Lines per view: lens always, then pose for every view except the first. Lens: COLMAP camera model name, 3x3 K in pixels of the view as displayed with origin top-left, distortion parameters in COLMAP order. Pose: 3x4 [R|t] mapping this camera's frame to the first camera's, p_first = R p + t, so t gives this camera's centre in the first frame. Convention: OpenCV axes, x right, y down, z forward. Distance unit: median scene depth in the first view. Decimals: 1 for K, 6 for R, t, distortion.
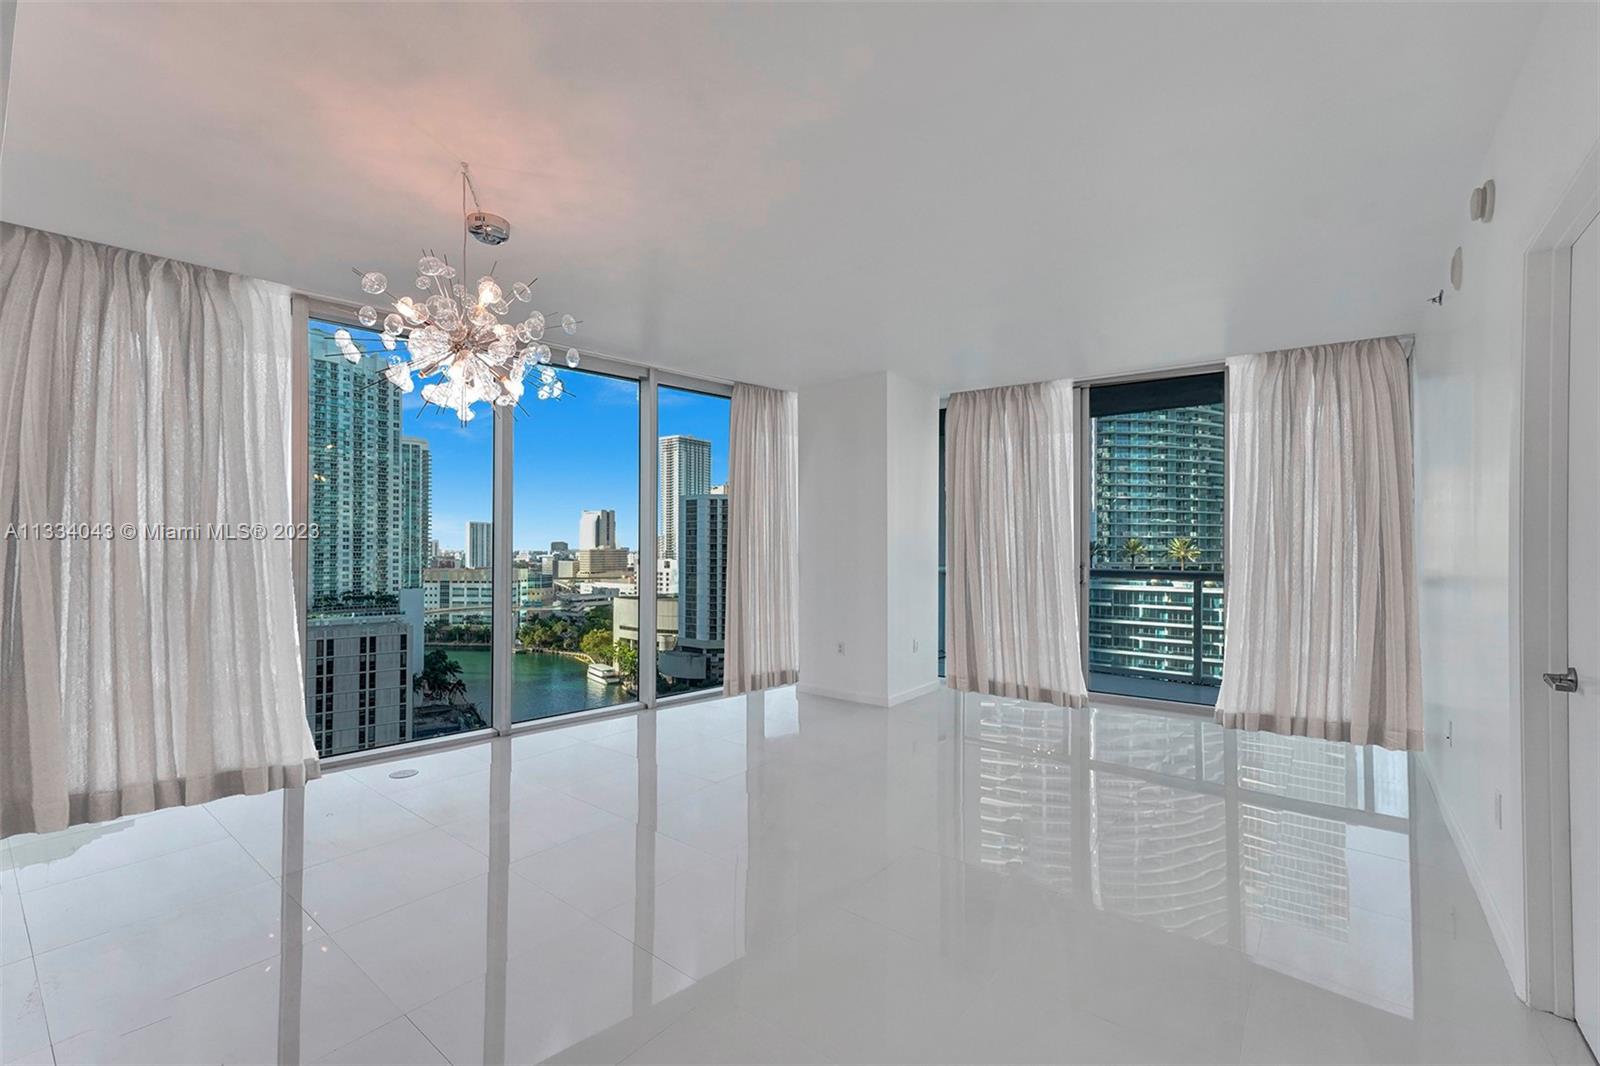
lens RADIAL K [[663.5, 0, 783.9], [0, 663.5, 542.2], [0, 0, 1]] dist [0.021294, -0.000318]
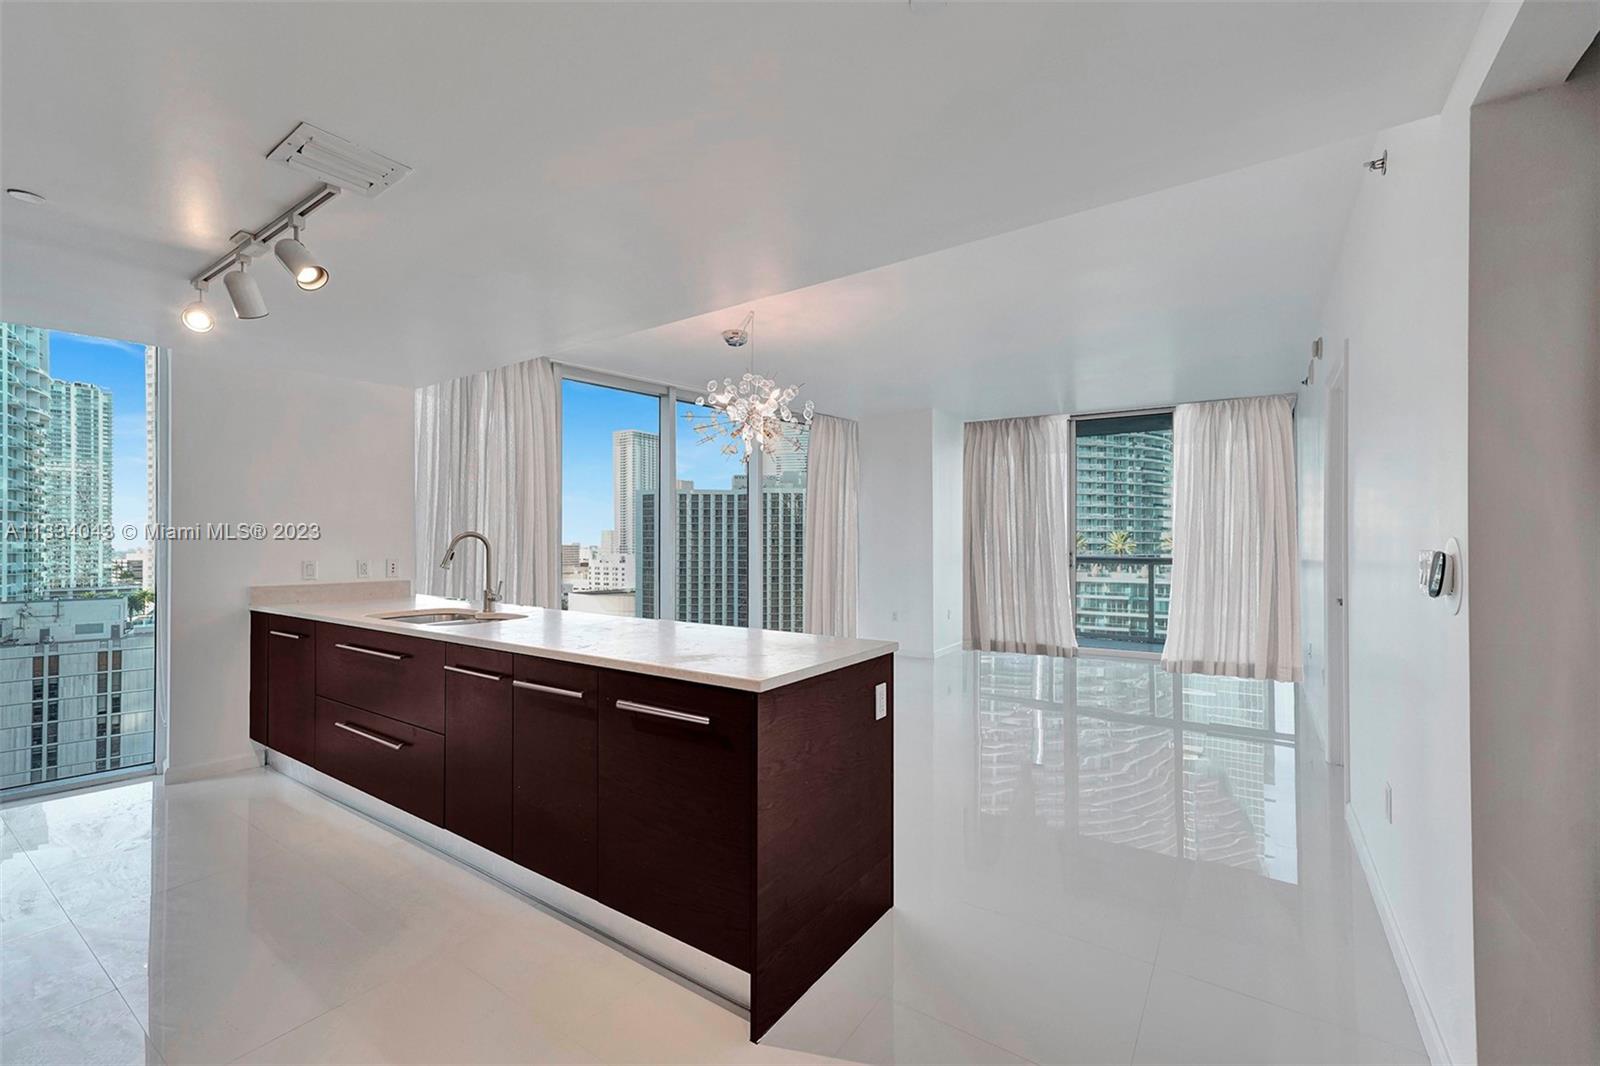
lens RADIAL K [[660.0, 0, 785.8], [0, 660.0, 541.8], [0, 0, 1]] dist [0.015540, 0.000185]
pose [[0.997408, -0.003667, 0.071854, -0.075254], [0.003108, 0.999964, 0.007888, -0.000698], [-0.071880, -0.007644, 0.997384, -0.100301]]
